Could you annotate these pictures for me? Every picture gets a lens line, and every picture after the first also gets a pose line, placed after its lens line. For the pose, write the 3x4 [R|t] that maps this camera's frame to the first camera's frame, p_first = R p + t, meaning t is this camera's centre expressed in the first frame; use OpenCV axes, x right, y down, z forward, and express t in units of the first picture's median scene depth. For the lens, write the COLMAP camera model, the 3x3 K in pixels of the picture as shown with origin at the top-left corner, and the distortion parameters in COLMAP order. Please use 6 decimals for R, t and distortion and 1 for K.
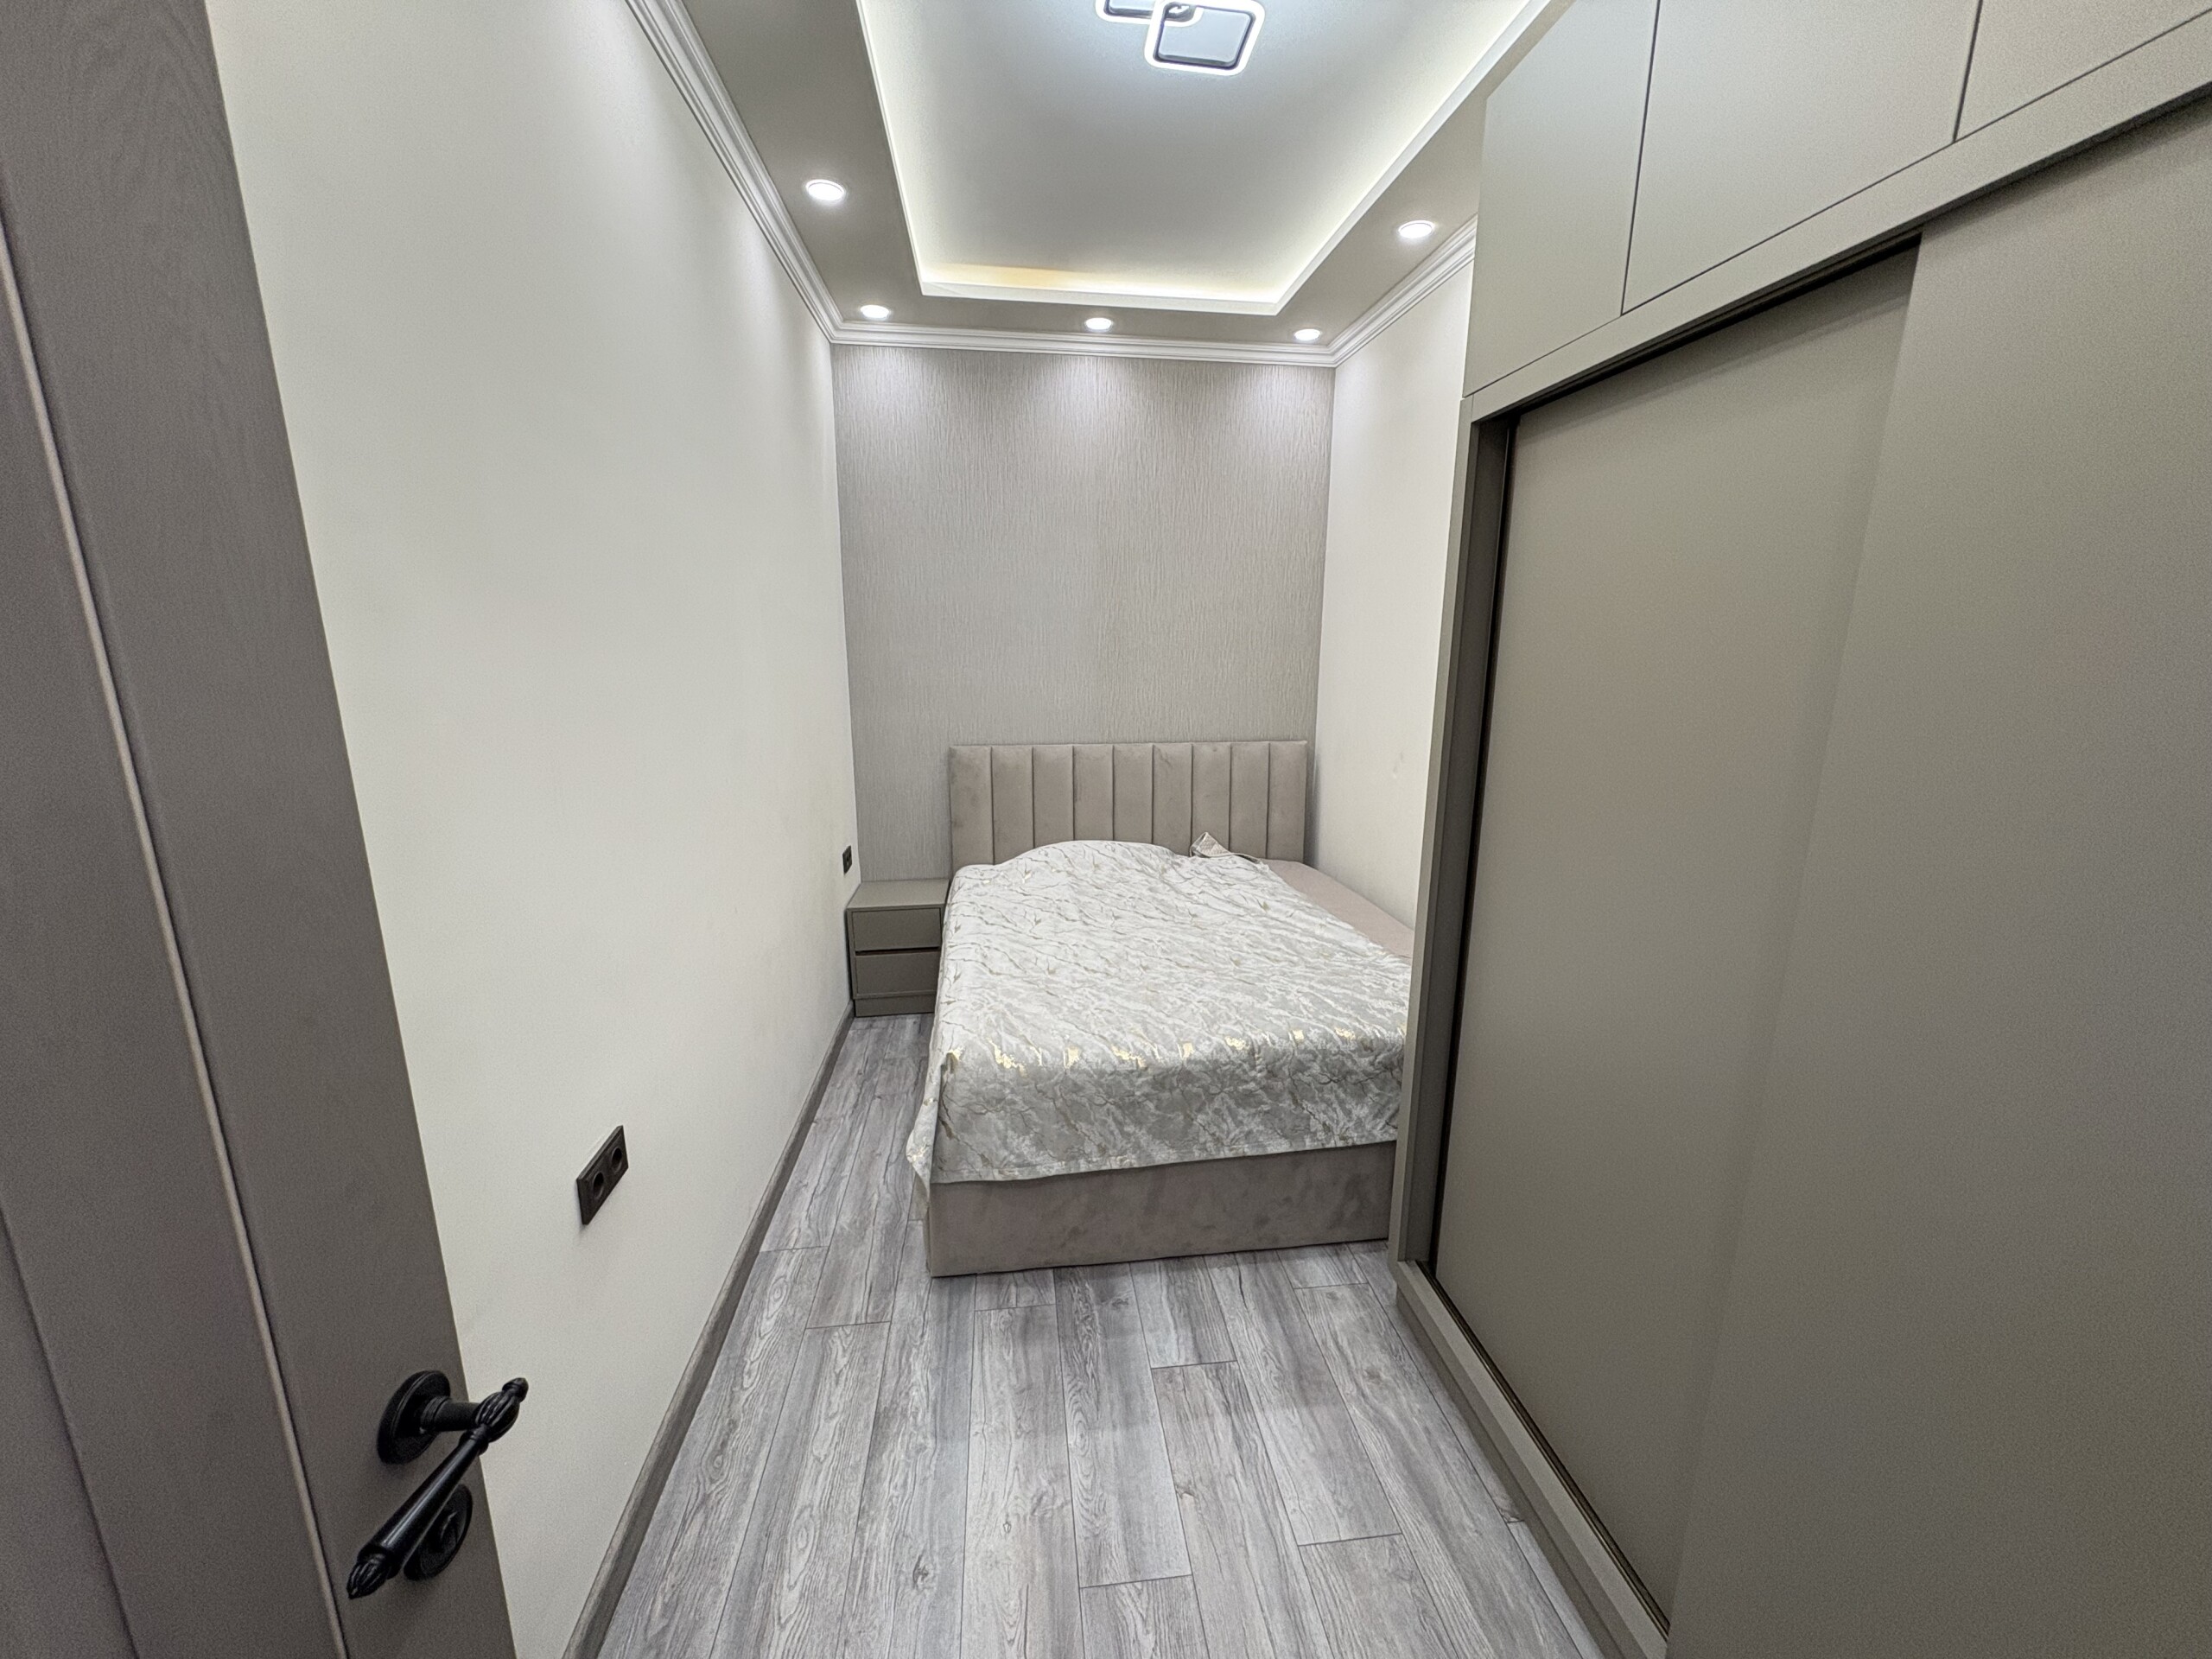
lens RADIAL K [[882.9, 0, 1107.0], [0, 882.9, 829.4], [0, 0, 1]] dist [0.000946, 0.000121]
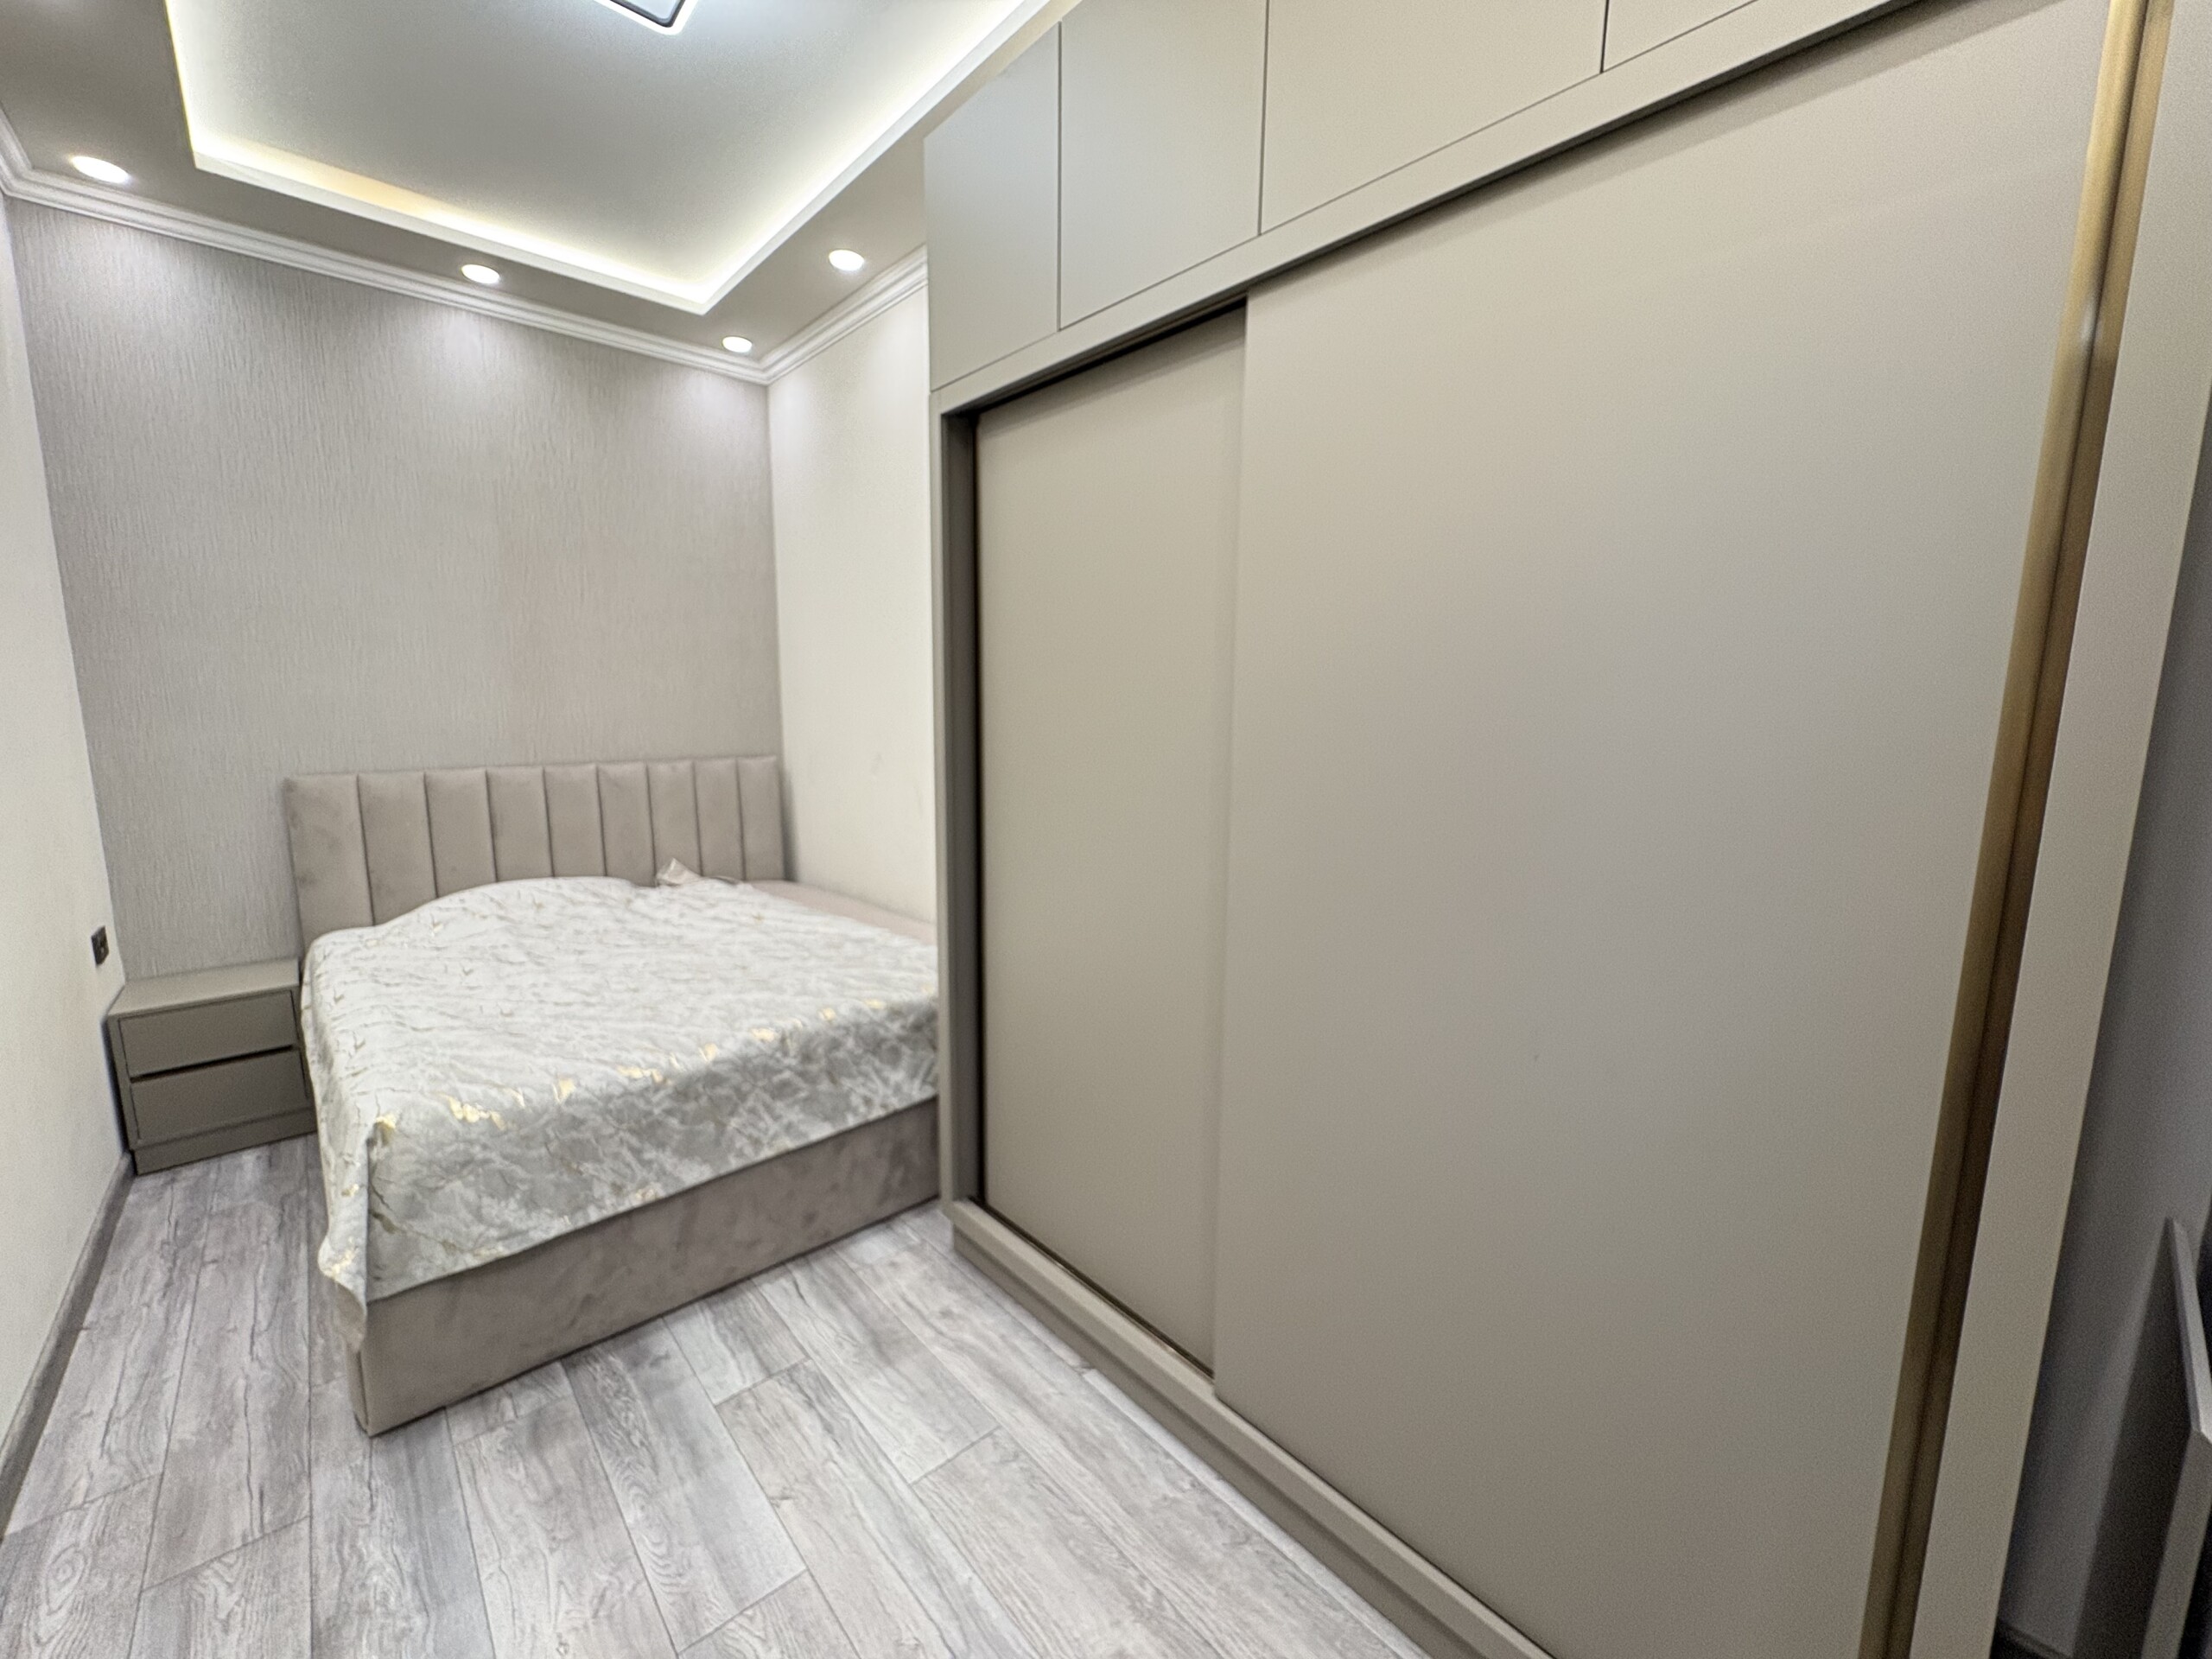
lens RADIAL K [[891.2, 0, 1111.2], [0, 891.2, 825.4], [0, 0, 1]] dist [-0.000873, 0.000390]
pose [[0.815736, -0.079075, 0.572994, -0.079731], [0.117235, 0.992654, -0.029910, 0.093307], [-0.566419, 0.091574, 0.819014, -0.009739]]
